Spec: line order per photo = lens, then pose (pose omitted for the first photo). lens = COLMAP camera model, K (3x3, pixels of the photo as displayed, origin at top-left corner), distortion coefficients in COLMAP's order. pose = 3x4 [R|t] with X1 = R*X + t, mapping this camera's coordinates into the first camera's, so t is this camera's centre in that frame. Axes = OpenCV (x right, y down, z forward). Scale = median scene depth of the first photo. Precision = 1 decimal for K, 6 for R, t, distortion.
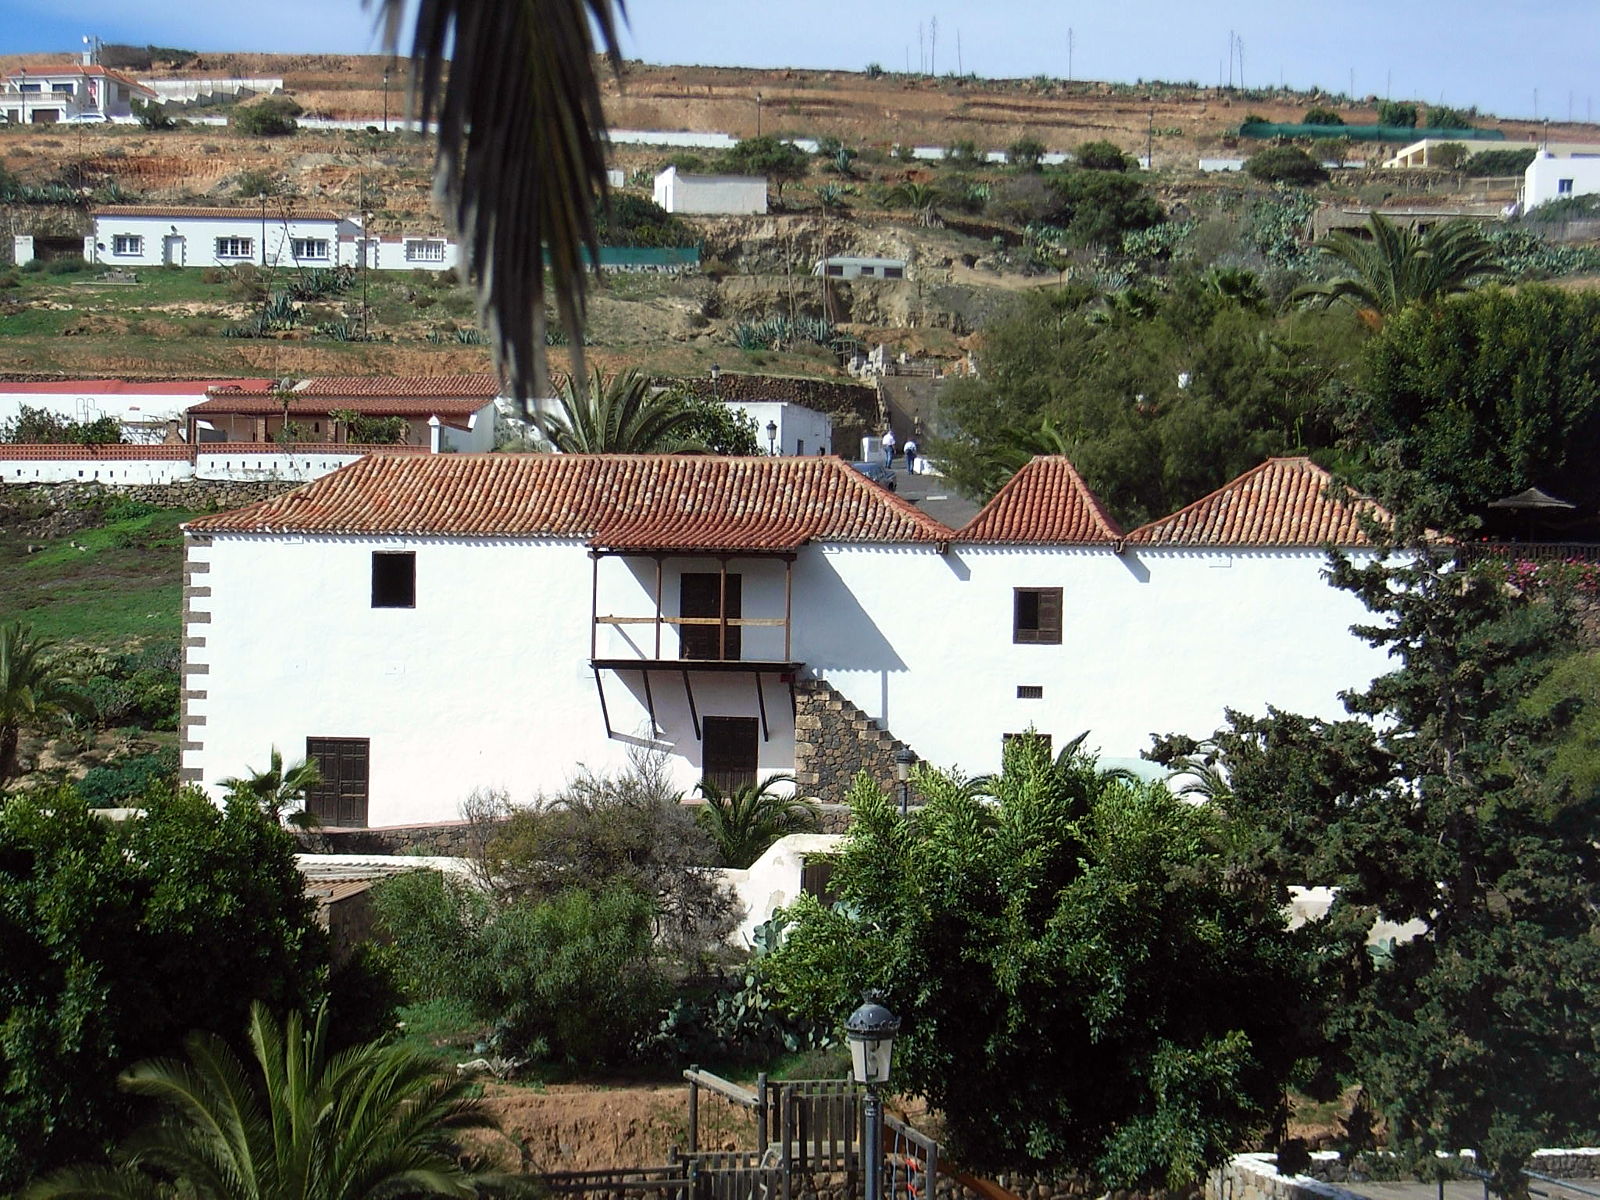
lens RADIAL K [[3456.7, 0, 805.4], [0, 3456.7, 600.3], [0, 0, 1]] dist [0.285826, 0.000000]
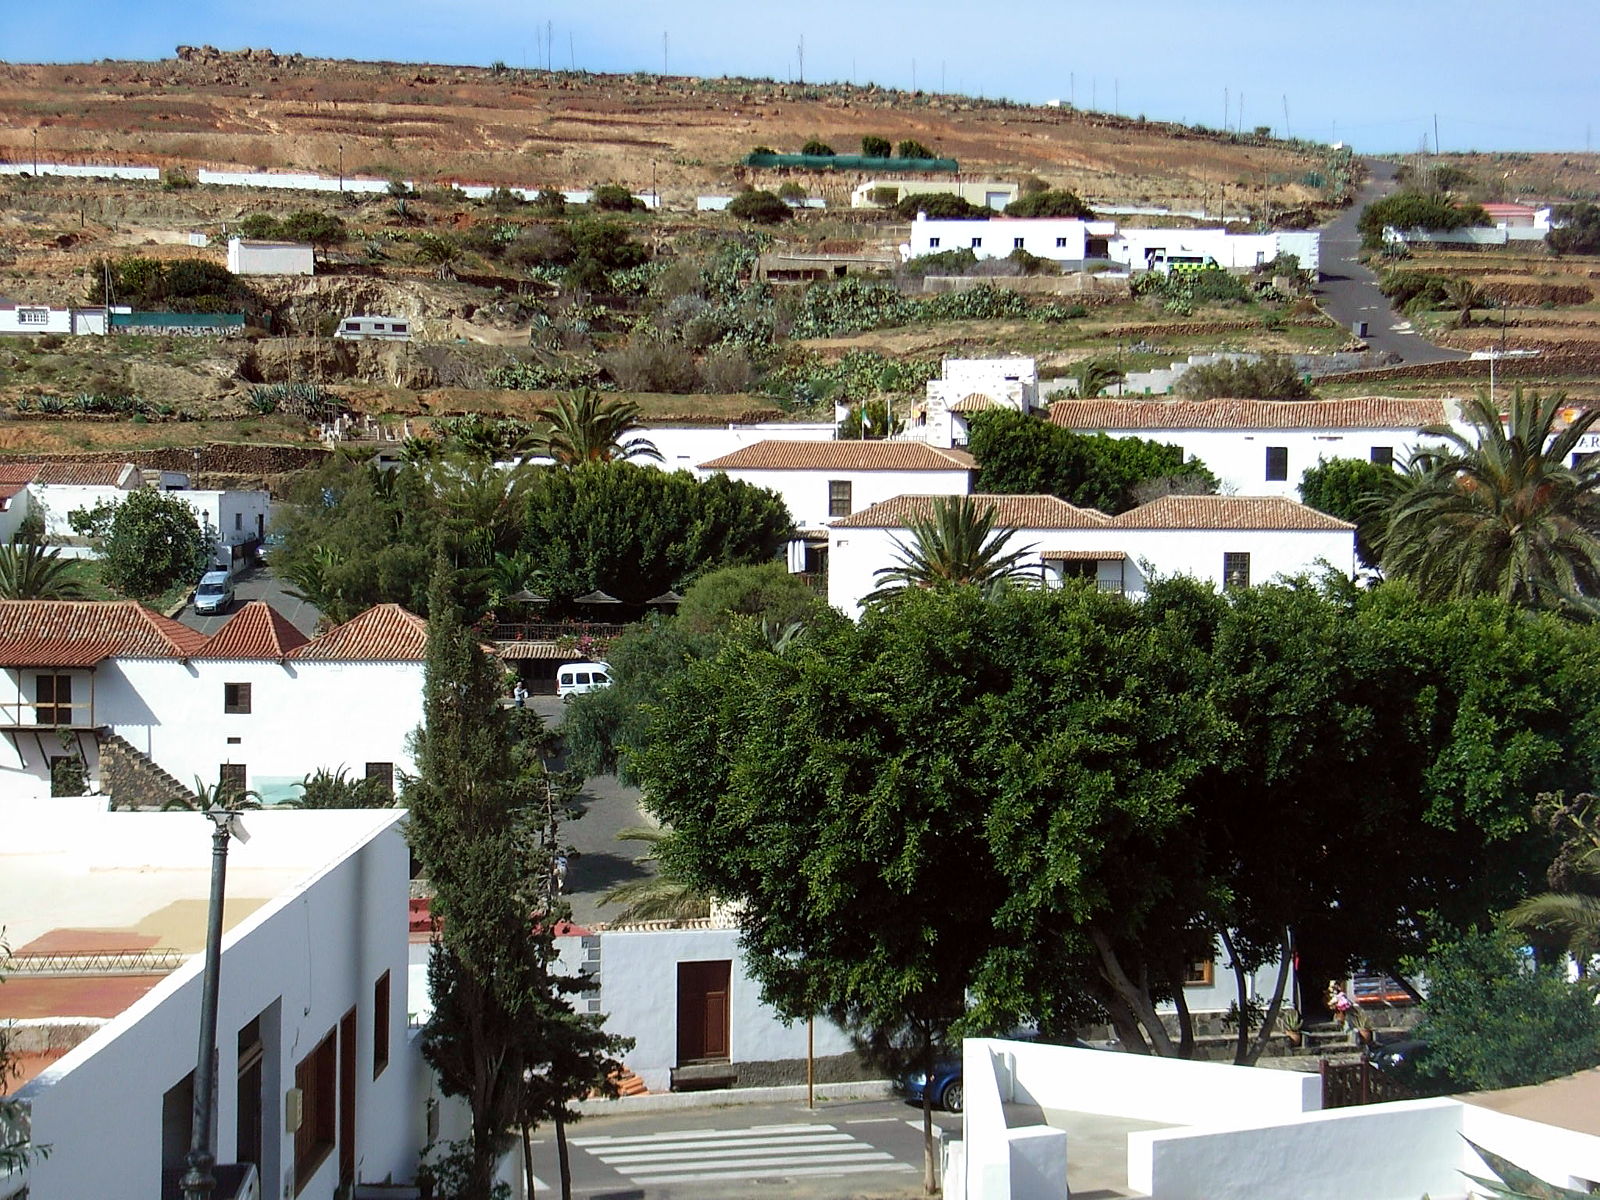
lens RADIAL K [[3456.7, 0, 793.2], [0, 3456.7, 599.7], [0, 0, 1]] dist [0.285826, 0.000000]
pose [[0.998852, -0.013176, 0.046059, 0.118247], [0.010873, 0.998695, 0.049893, -0.057916], [-0.046657, -0.049335, 0.997692, -0.352011]]
